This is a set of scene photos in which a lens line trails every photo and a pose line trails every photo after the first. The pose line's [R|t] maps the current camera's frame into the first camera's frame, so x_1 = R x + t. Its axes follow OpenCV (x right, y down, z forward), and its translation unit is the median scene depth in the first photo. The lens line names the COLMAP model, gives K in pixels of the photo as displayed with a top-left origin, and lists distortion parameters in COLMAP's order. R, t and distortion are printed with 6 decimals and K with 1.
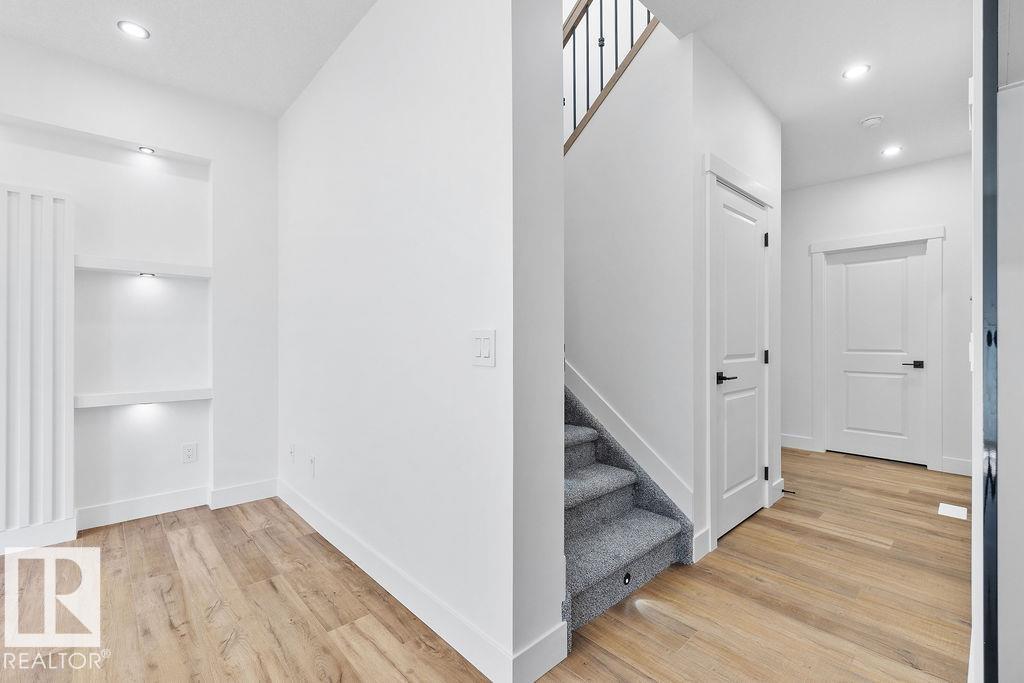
lens RADIAL K [[444.3, 0, 509.2], [0, 444.3, 341.7], [0, 0, 1]] dist [-0.006339, 0.001934]
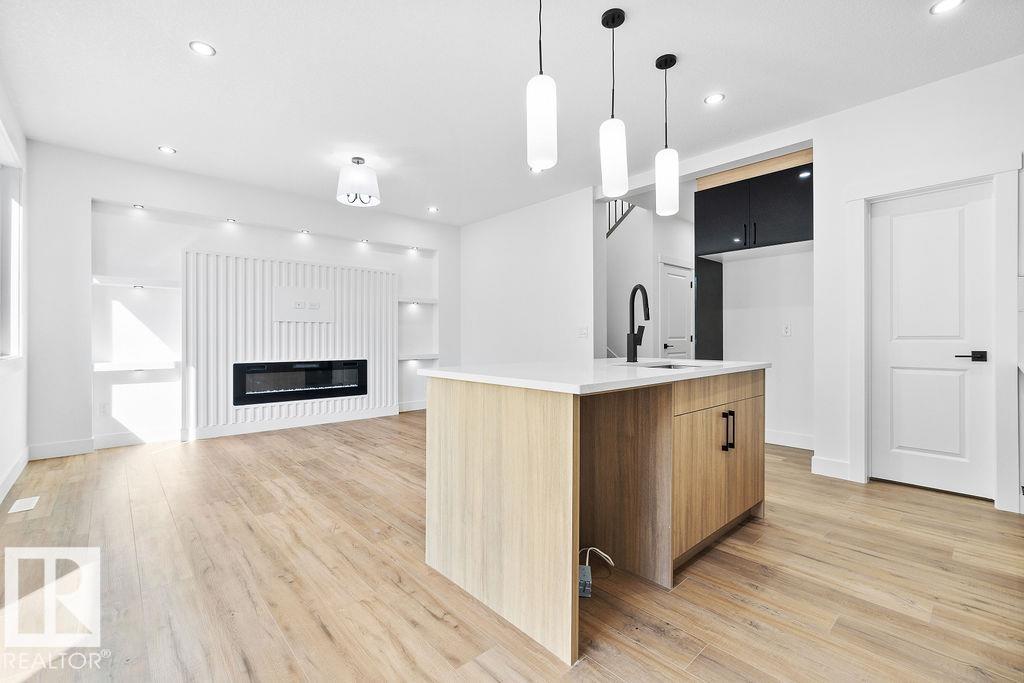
lens RADIAL K [[444.3, 0, 503.6], [0, 444.3, 337.1], [0, 0, 1]] dist [-0.006339, 0.001934]
pose [[0.999900, -0.002675, -0.013915, -0.363193], [0.002605, 0.999984, -0.005067, 0.039700], [0.013929, 0.005030, 0.999890, -1.385700]]
